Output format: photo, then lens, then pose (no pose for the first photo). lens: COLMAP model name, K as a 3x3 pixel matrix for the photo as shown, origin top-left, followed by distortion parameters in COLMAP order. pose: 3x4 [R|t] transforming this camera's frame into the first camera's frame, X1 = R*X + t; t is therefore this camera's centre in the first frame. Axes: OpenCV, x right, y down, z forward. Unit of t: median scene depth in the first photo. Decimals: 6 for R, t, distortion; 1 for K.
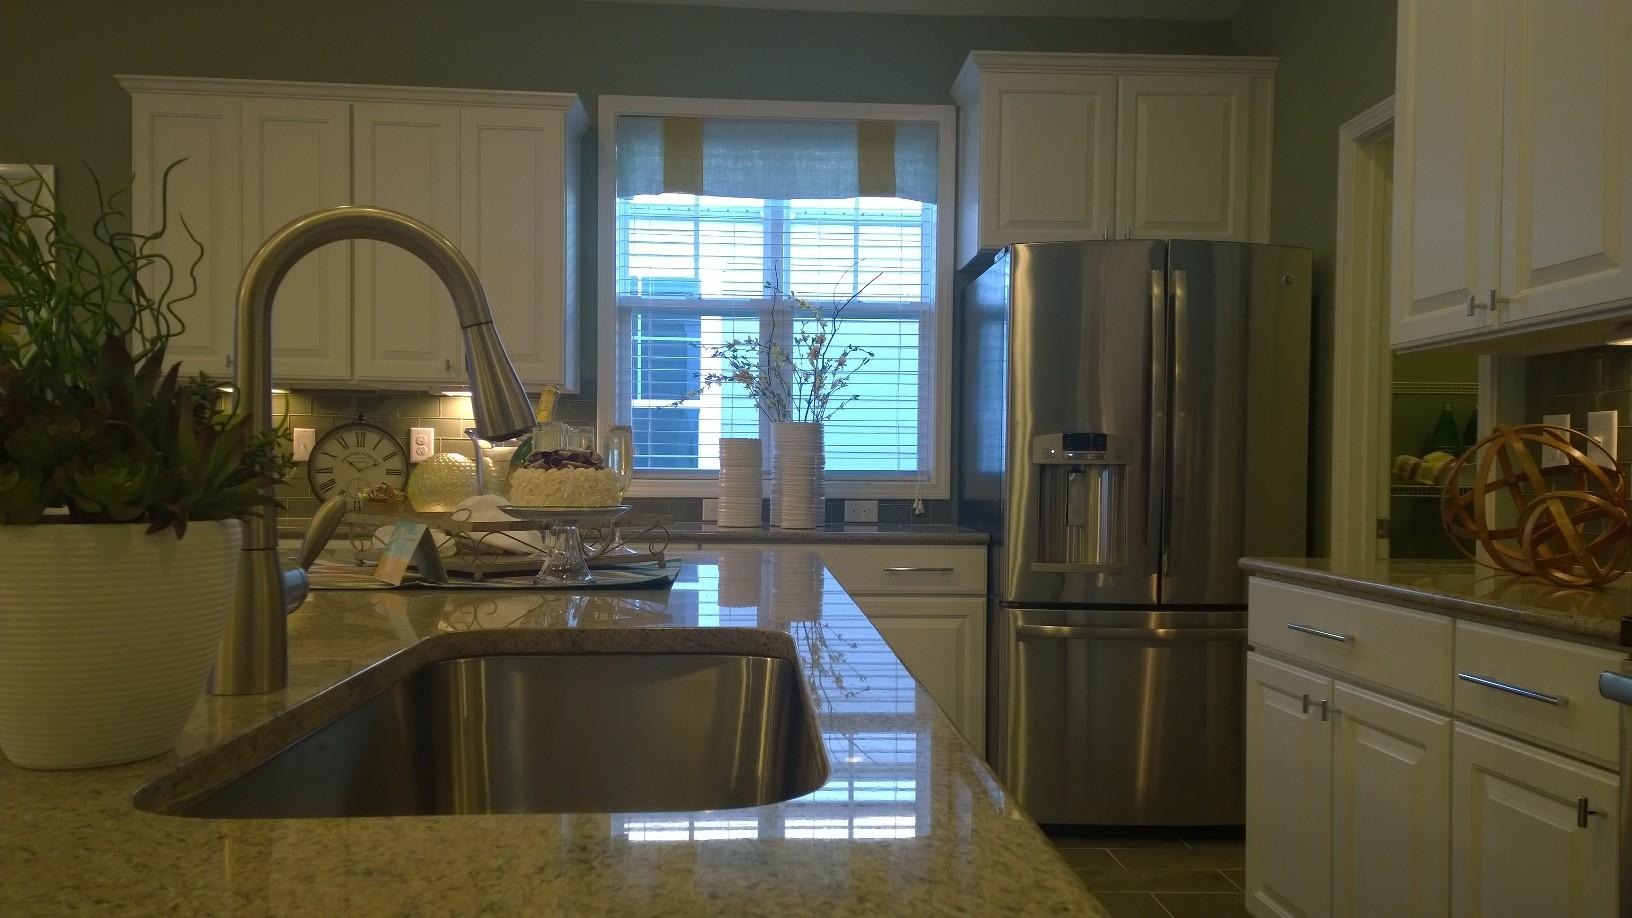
lens RADIAL K [[1180.8, 0, 820.7], [0, 1180.8, 487.0], [0, 0, 1]] dist [0.084849, -0.083142]
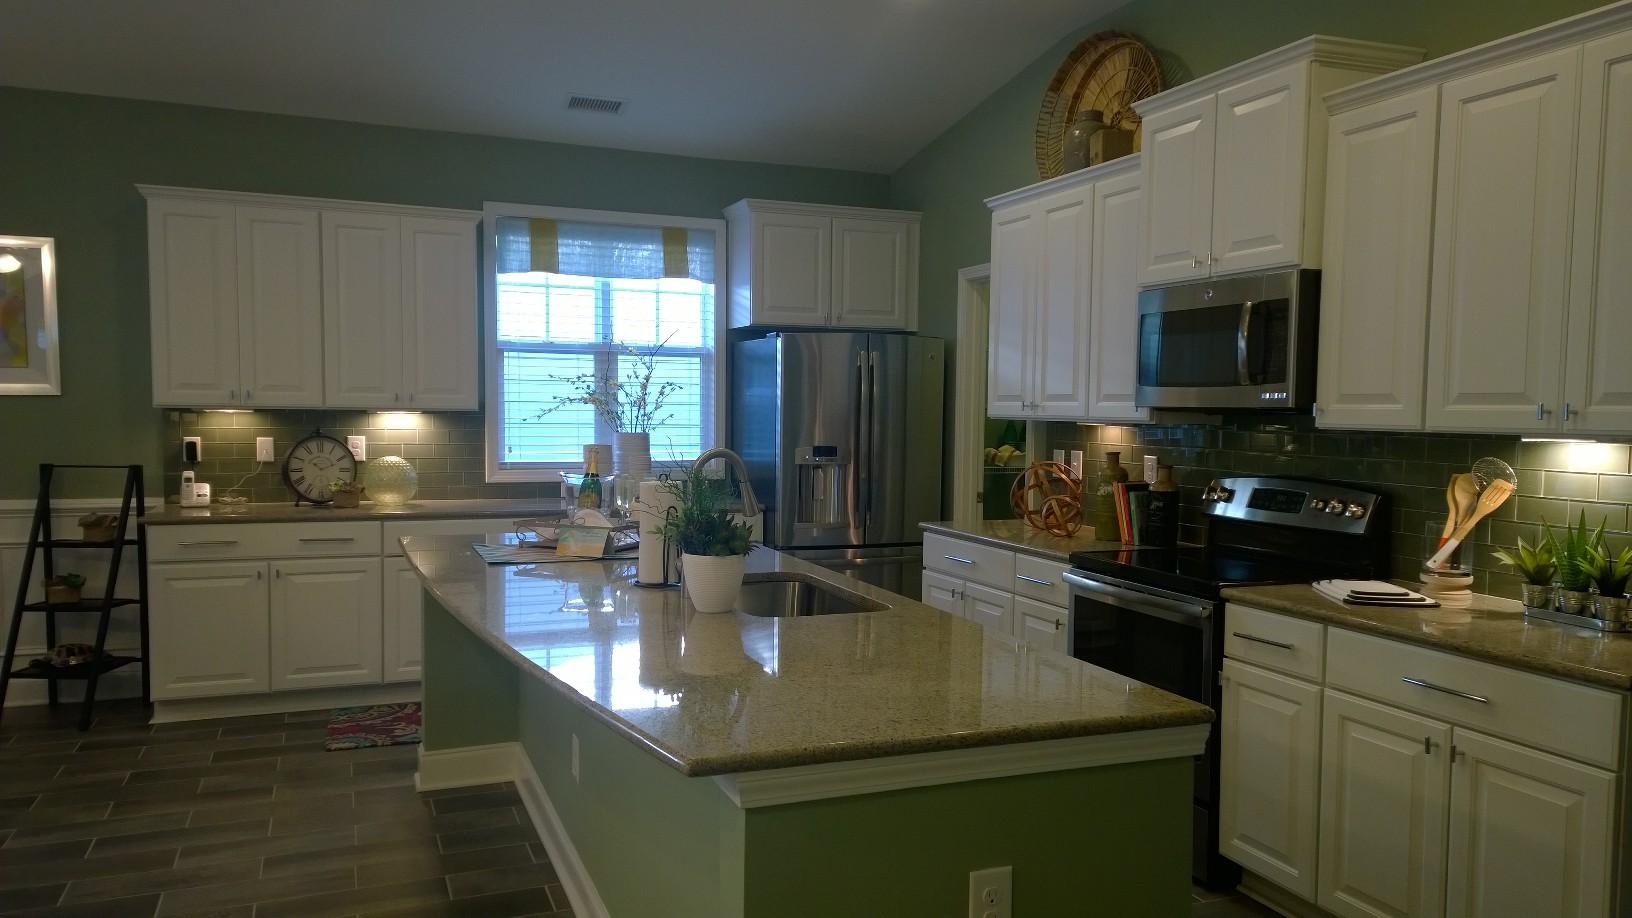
lens RADIAL K [[1167.4, 0, 823.9], [0, 1167.4, 480.7], [0, 0, 1]] dist [0.102967, -0.082930]
pose [[0.947365, -0.020315, 0.319510, -0.289183], [0.001931, 0.998329, 0.057750, -0.085089], [-0.320149, -0.054094, 0.945822, -0.539707]]
